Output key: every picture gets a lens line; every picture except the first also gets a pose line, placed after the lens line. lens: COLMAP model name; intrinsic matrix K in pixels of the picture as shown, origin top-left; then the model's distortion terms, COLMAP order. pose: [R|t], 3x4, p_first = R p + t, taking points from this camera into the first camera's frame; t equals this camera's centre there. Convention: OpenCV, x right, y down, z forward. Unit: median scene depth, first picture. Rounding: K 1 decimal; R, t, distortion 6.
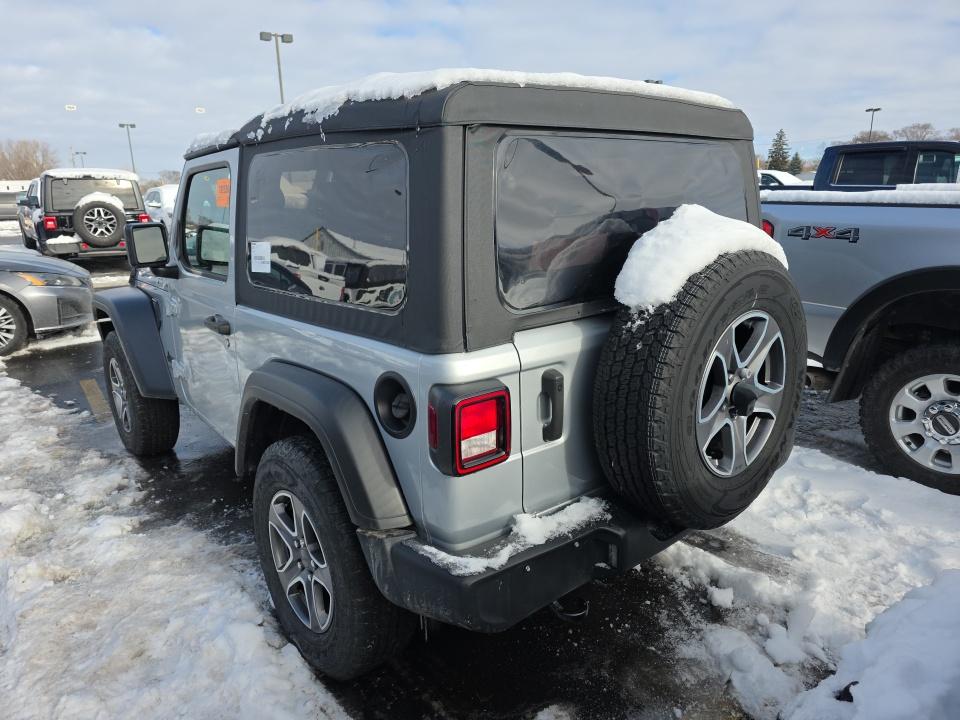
lens RADIAL K [[648.0, 0, 456.5], [0, 648.0, 369.6], [0, 0, 1]] dist [0.029306, -0.003087]
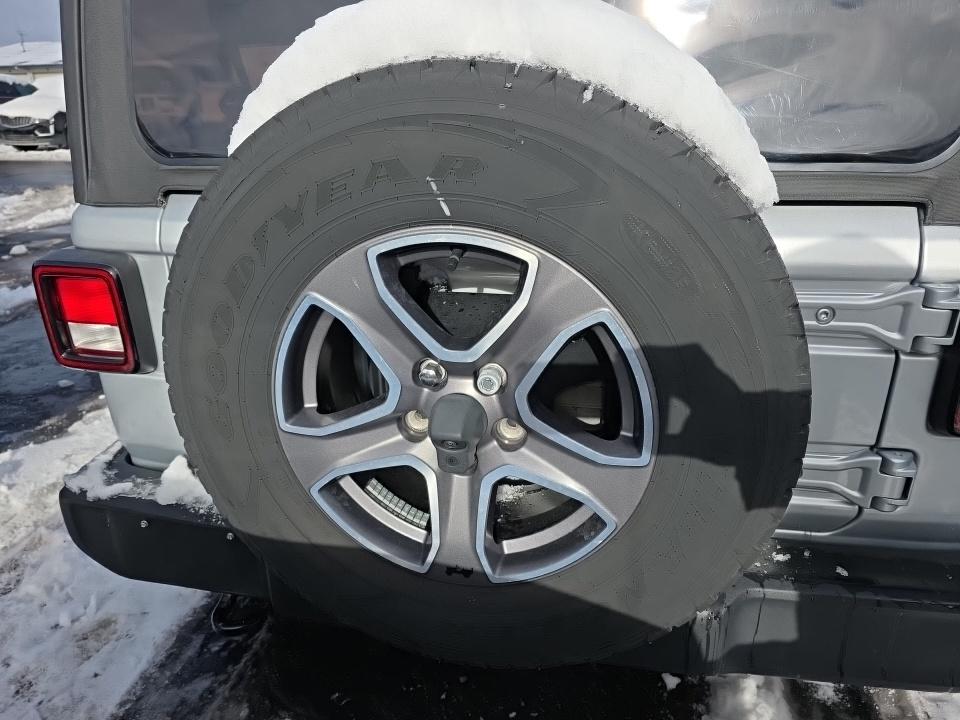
lens RADIAL K [[641.8, 0, 480.0], [0, 641.8, 360.0], [0, 0, 1]] dist [0.055131, -0.044456]
pose [[0.611626, 0.298431, -0.732702, 0.677906], [-0.214223, 0.954000, 0.209742, -0.085793], [0.761592, 0.028678, 0.647422, 0.667394]]
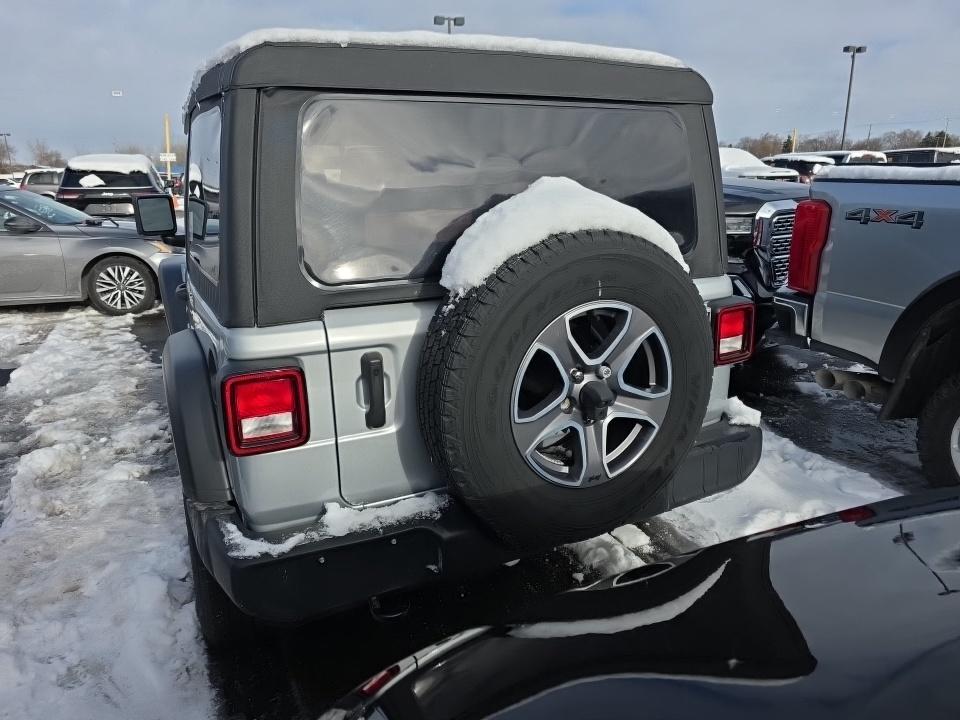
lens RADIAL K [[641.8, 0, 480.0], [0, 641.8, 360.0], [0, 0, 1]] dist [0.055131, -0.044456]
pose [[0.970994, 0.069578, -0.228757, 0.436601], [-0.066018, 0.997549, 0.023188, -0.017963], [0.229809, -0.007413, 0.973207, 0.114015]]
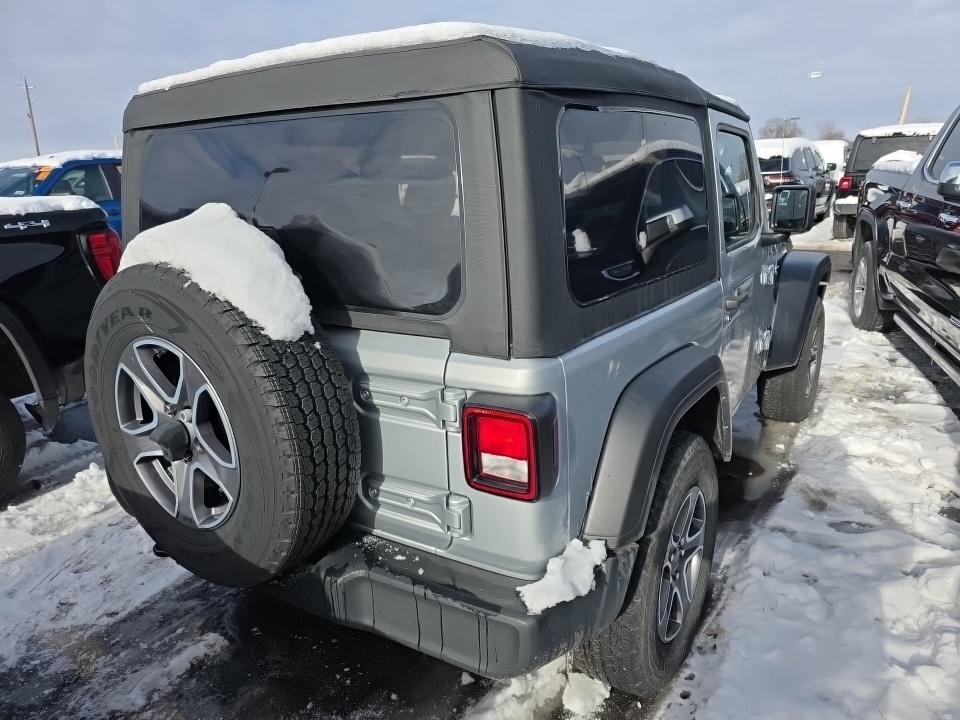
lens RADIAL K [[648.0, 0, 456.5], [0, 648.0, 369.6], [0, 0, 1]] dist [0.029306, -0.003087]
pose [[0.262524, 0.289590, -0.920445, 1.156529], [-0.230969, 0.945031, 0.231449, -0.288180], [0.936875, 0.151833, 0.314980, 0.964635]]
